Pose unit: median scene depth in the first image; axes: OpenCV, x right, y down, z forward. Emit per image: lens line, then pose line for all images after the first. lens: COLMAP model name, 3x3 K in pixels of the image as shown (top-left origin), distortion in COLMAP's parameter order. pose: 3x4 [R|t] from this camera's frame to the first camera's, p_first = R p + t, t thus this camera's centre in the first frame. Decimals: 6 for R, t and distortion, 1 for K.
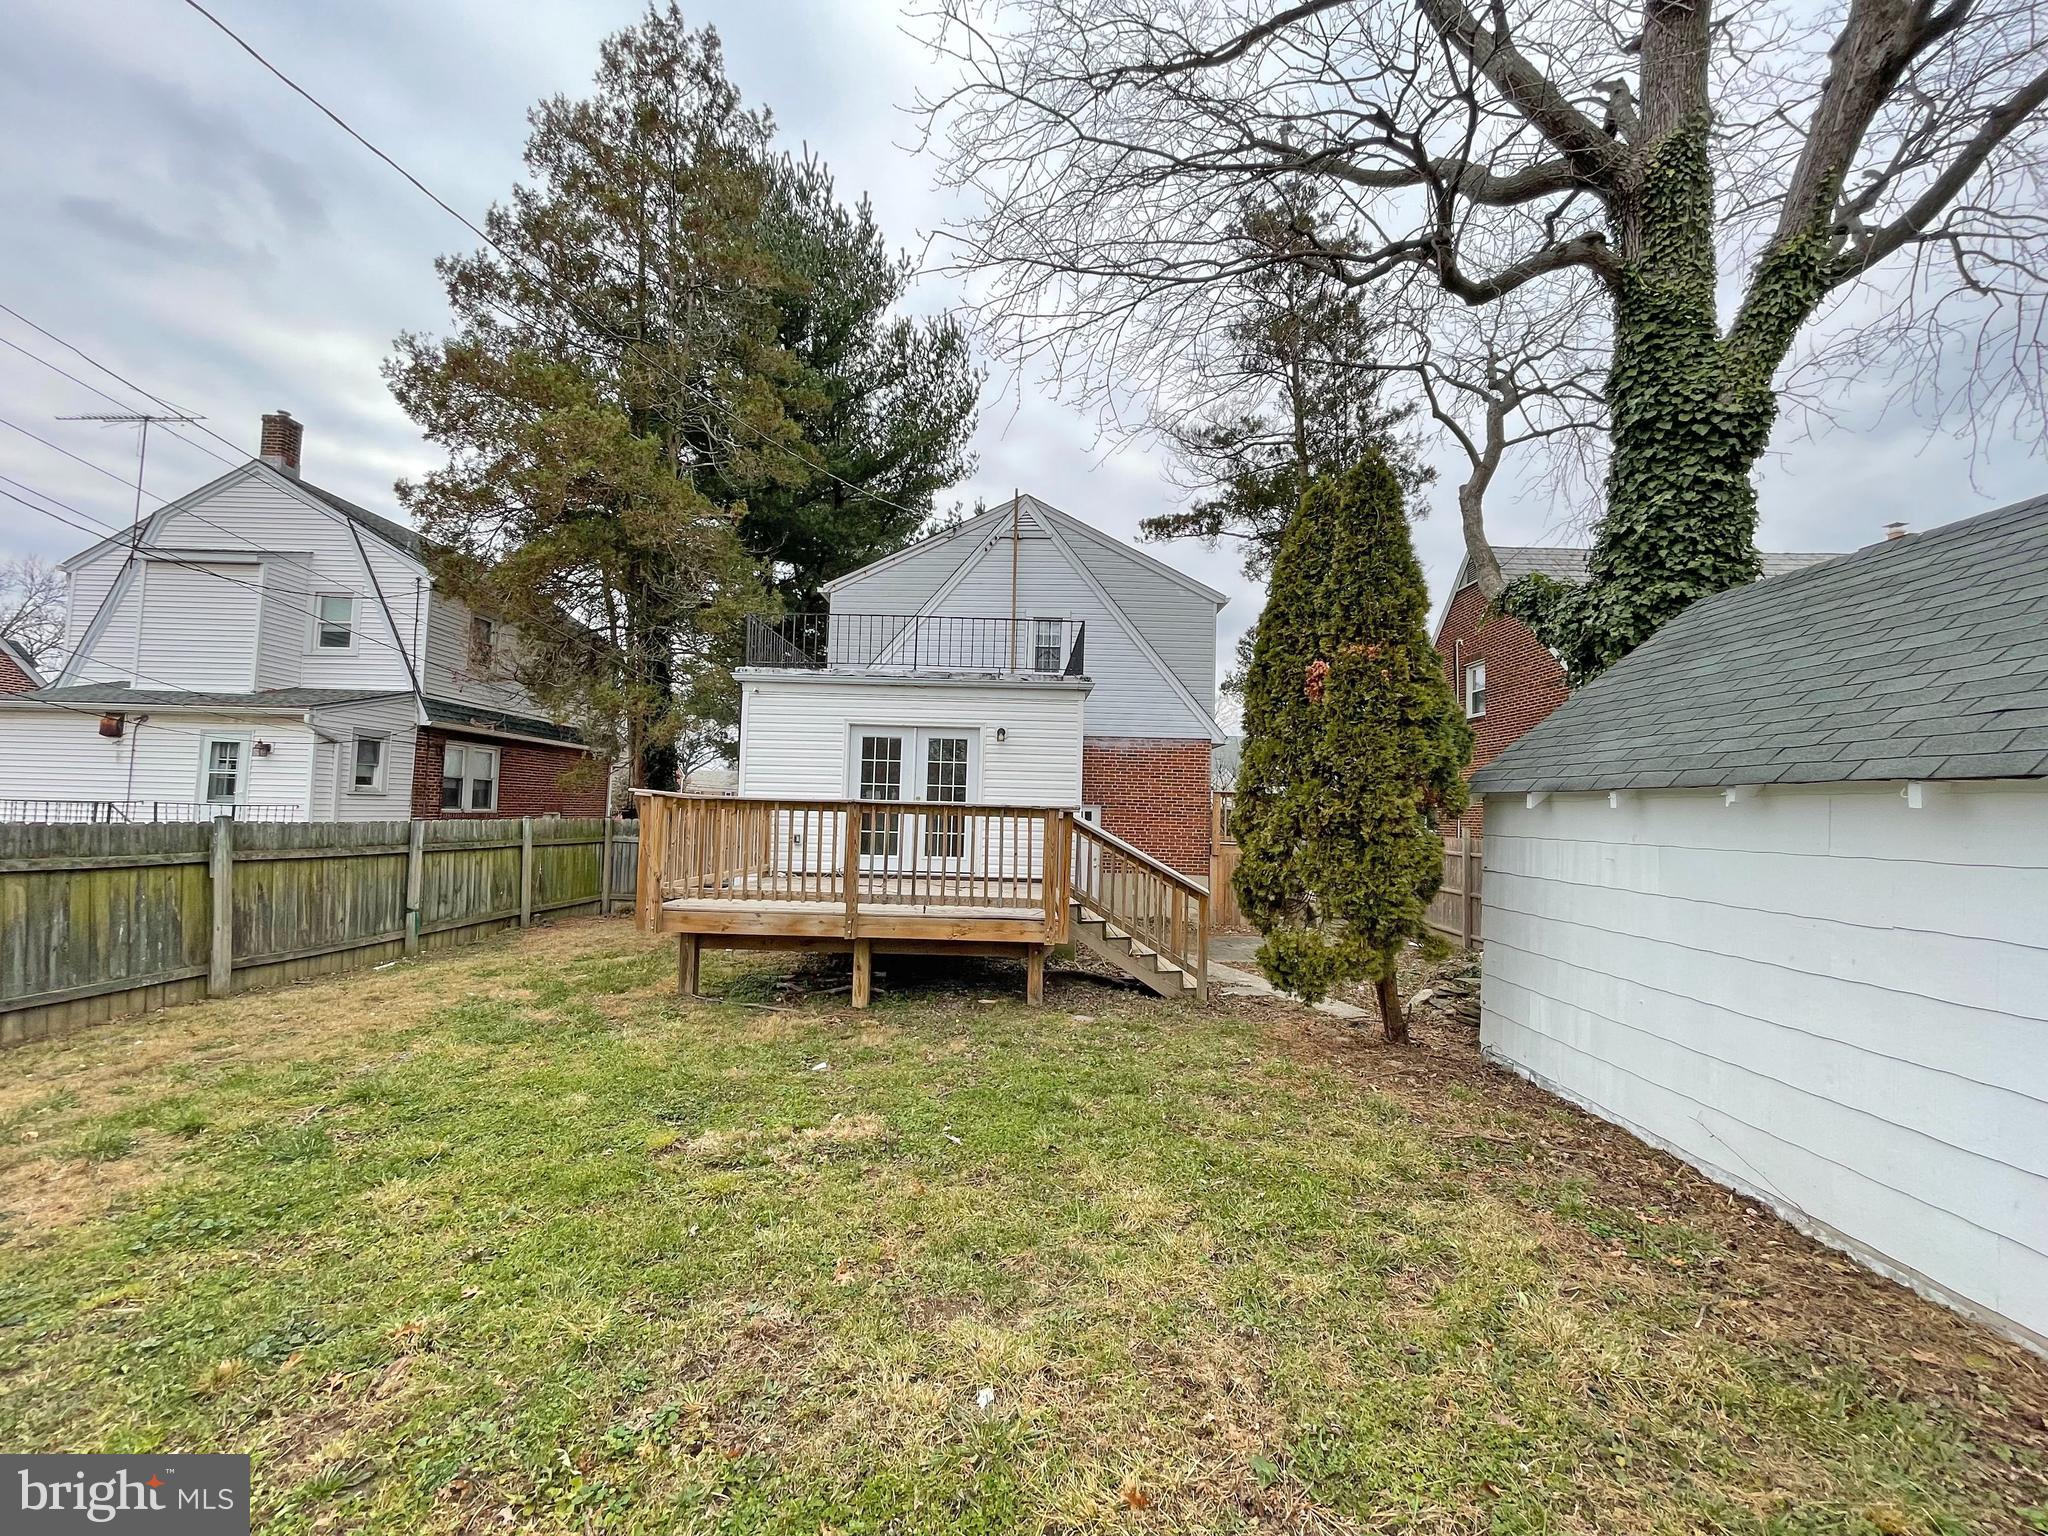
lens RADIAL K [[827.9, 0, 1017.6], [0, 827.9, 763.0], [0, 0, 1]] dist [0.000463, -0.000294]
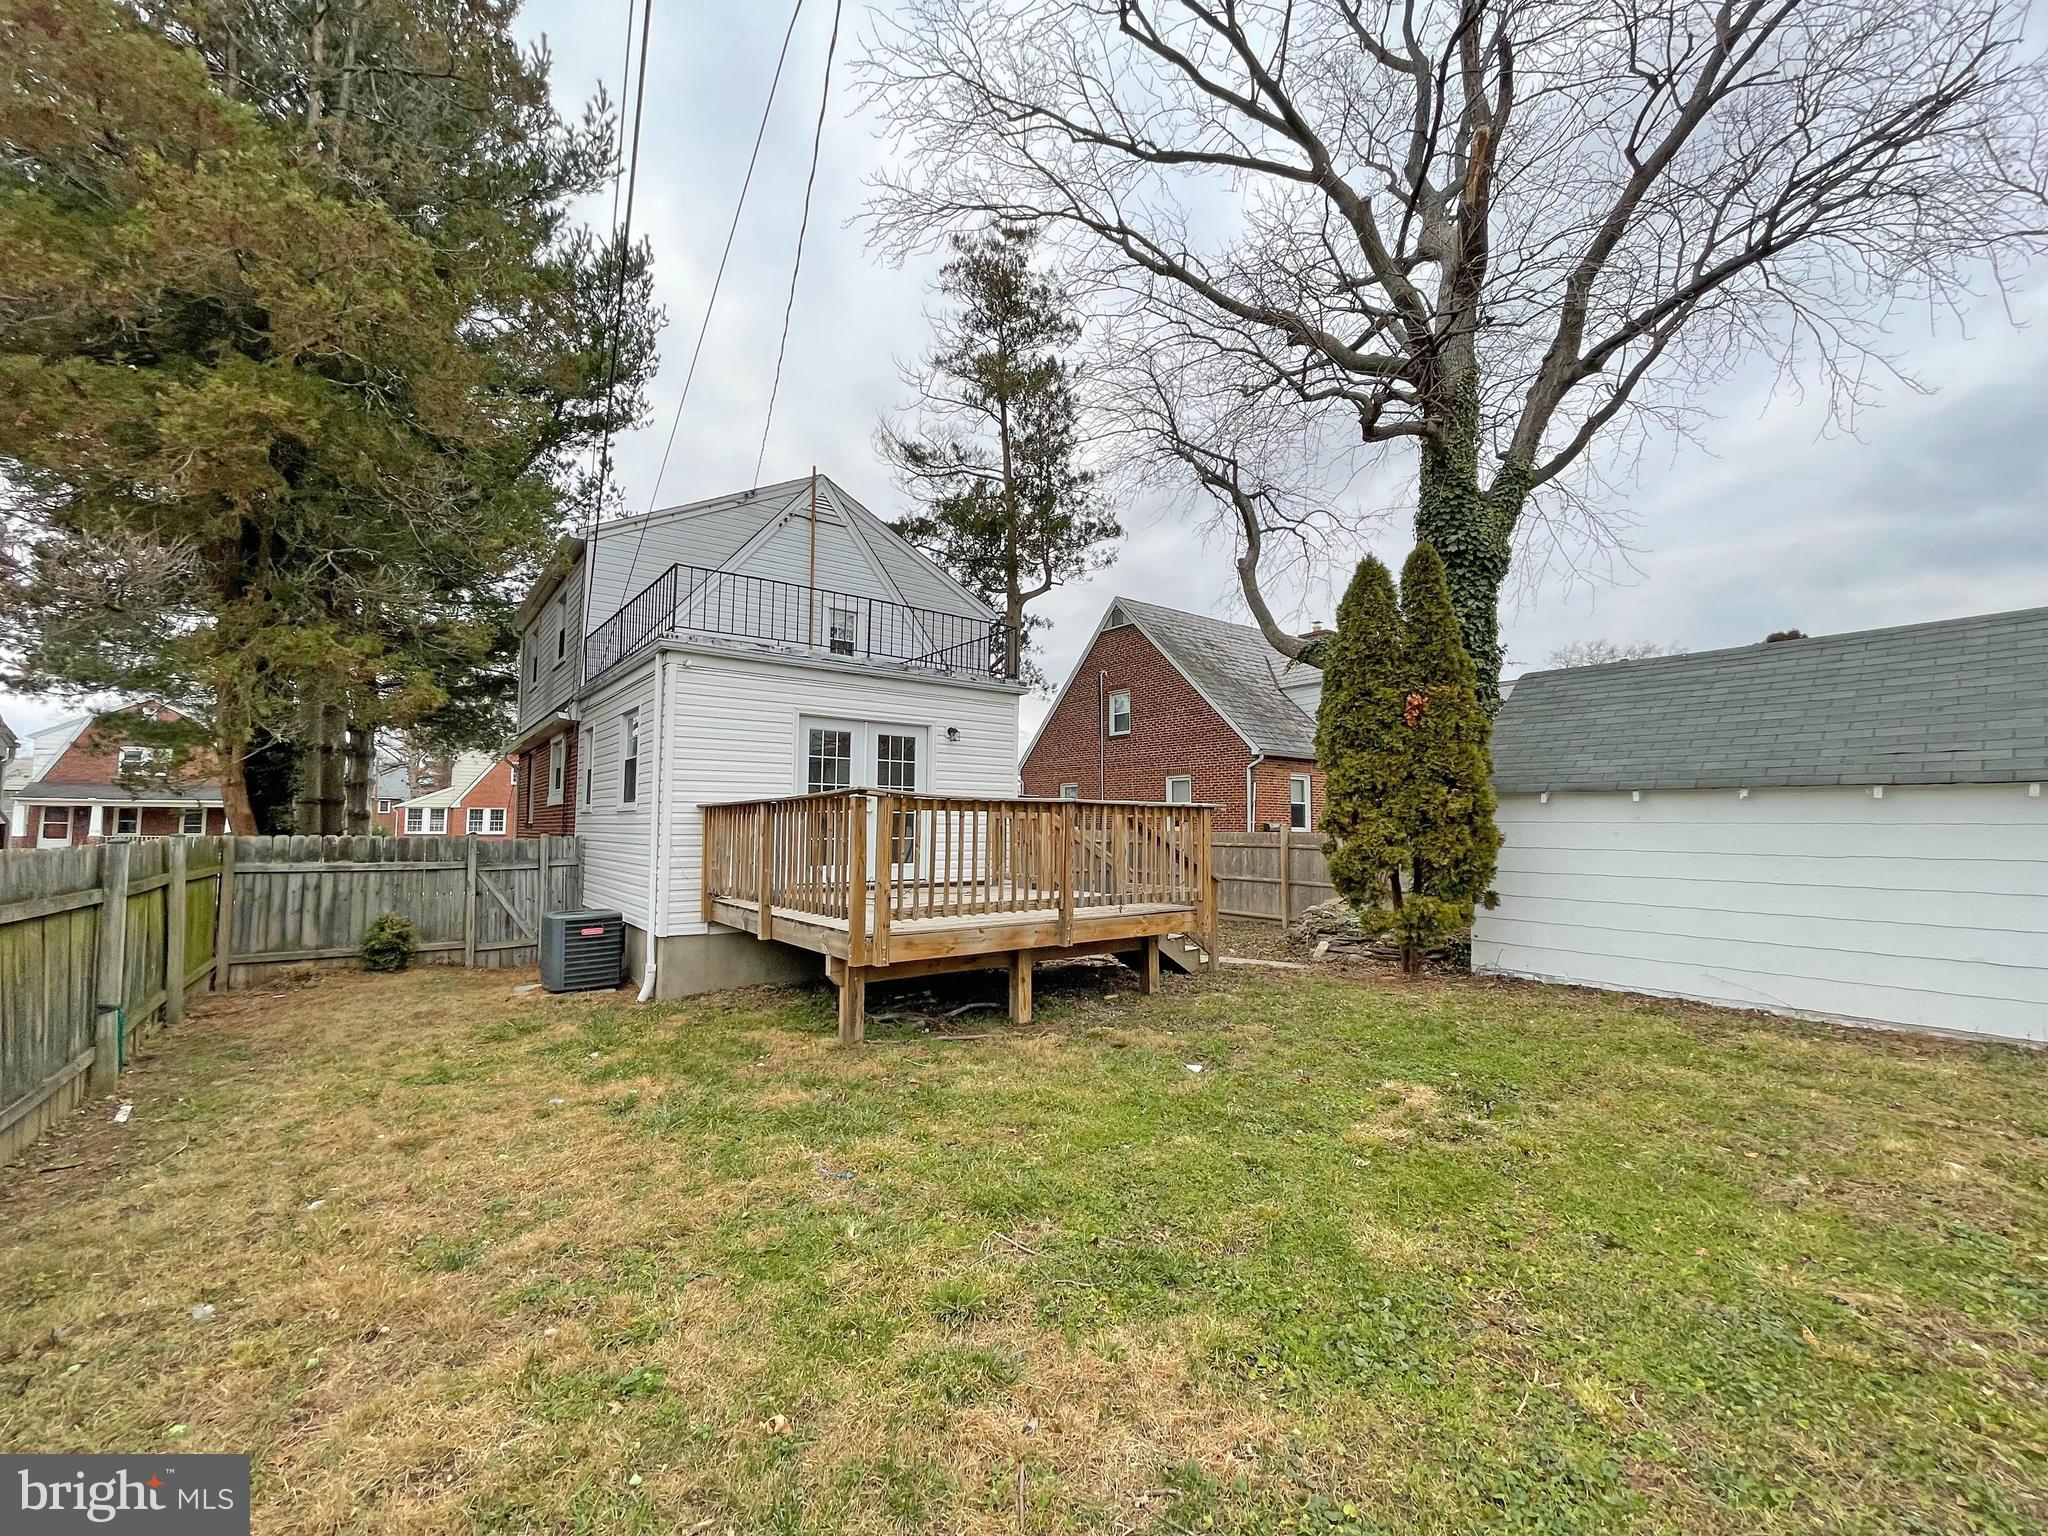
lens RADIAL K [[827.9, 0, 1017.6], [0, 827.9, 763.0], [0, 0, 1]] dist [0.000463, -0.000294]
pose [[0.793229, 0.023496, 0.608470, -0.742456], [-0.019614, 0.999723, -0.013035, 0.014236], [-0.608607, -0.001595, 0.793470, 0.254407]]
